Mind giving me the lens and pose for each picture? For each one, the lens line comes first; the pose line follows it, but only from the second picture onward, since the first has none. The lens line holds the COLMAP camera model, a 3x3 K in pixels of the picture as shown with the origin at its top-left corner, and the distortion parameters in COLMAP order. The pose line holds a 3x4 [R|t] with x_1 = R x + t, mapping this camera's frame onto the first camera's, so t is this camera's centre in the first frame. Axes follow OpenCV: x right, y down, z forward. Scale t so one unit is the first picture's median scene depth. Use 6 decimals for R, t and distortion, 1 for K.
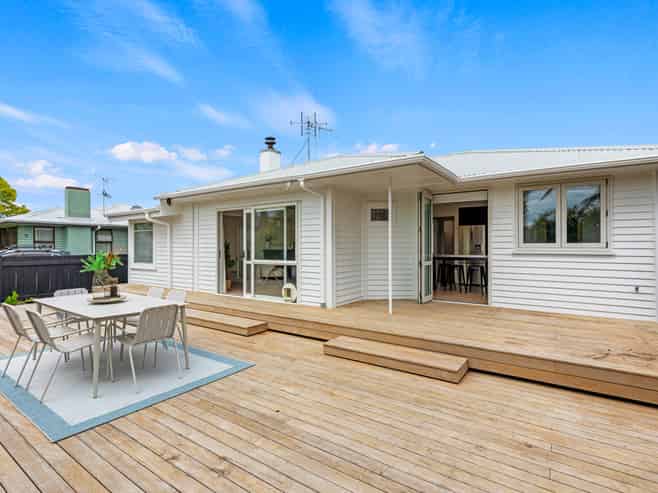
lens RADIAL K [[339.8, 0, 329.0], [0, 339.8, 246.5], [0, 0, 1]] dist [0.001687, 0.000080]
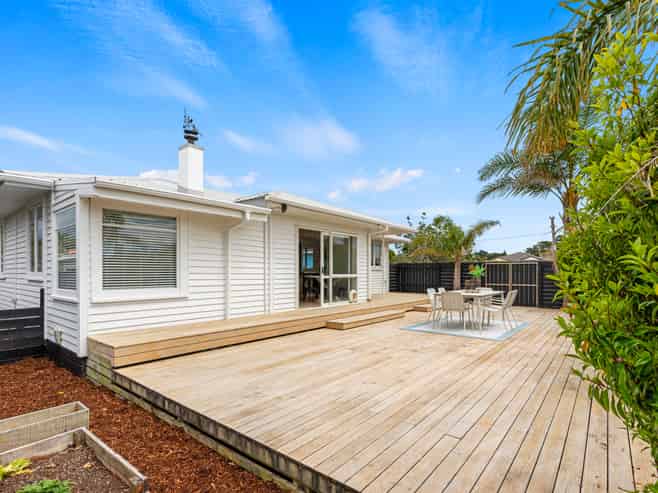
lens RADIAL K [[339.6, 0, 316.8], [0, 339.6, 266.0], [0, 0, 1]] dist [0.016288, 0.000038]
pose [[0.092241, 0.012464, 0.995659, -1.454923], [-0.010110, 0.999882, -0.011580, 0.022823], [-0.995685, -0.008998, 0.092357, 0.940778]]
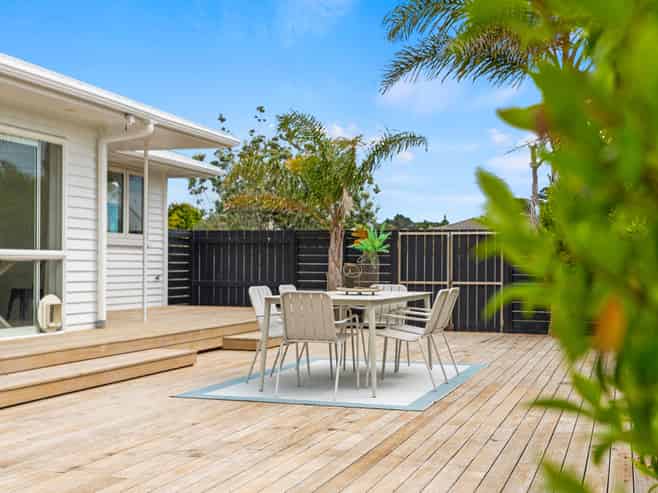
lens RADIAL K [[850.0, 0, 329.0], [0, 850.0, 246.5], [0, 0, 1]] dist [-0.013785, 0.001597]
pose [[-0.271378, 0.017362, 0.962316, -1.339269], [-0.007443, 0.999770, -0.020137, 0.053645], [-0.962444, -0.012627, -0.271186, 0.868590]]
